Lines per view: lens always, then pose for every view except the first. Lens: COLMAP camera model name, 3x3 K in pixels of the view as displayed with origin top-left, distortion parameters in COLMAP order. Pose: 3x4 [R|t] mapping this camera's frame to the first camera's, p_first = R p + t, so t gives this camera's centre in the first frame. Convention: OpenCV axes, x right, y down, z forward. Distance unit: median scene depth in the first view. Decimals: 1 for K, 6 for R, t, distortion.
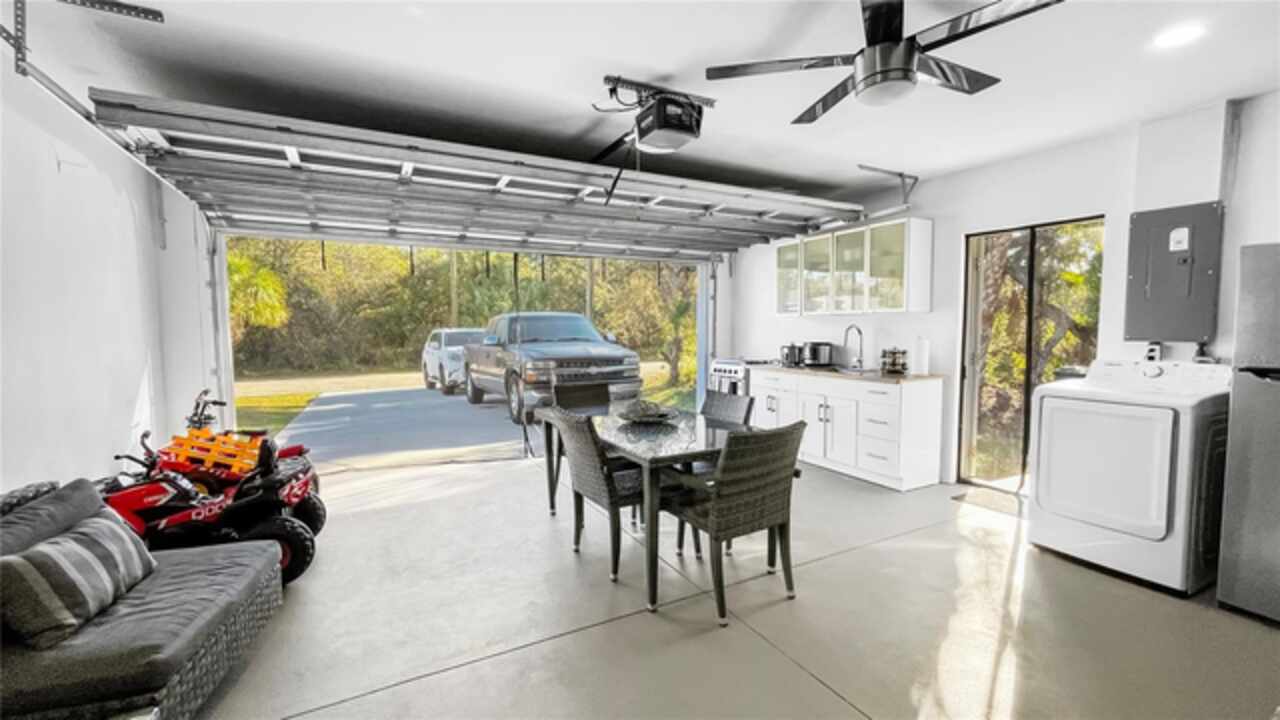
lens RADIAL K [[524.3, 0, 642.9], [0, 524.3, 361.8], [0, 0, 1]] dist [-0.000988, 0.000158]
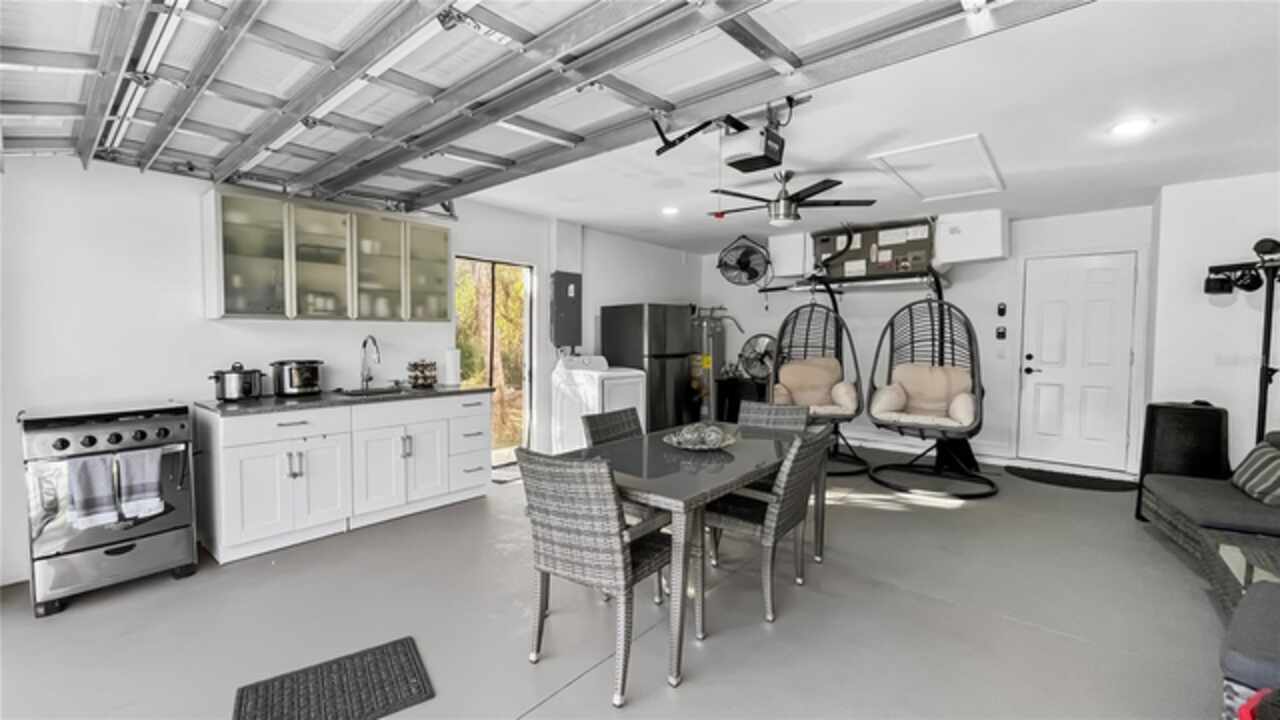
lens RADIAL K [[524.3, 0, 642.6], [0, 524.3, 358.1], [0, 0, 1]] dist [-0.000988, 0.000158]
pose [[-0.369085, -0.037089, 0.928655, -0.529985], [0.059013, 0.996252, 0.063243, -0.066414], [-0.927520, 0.078144, -0.365513, 0.979130]]
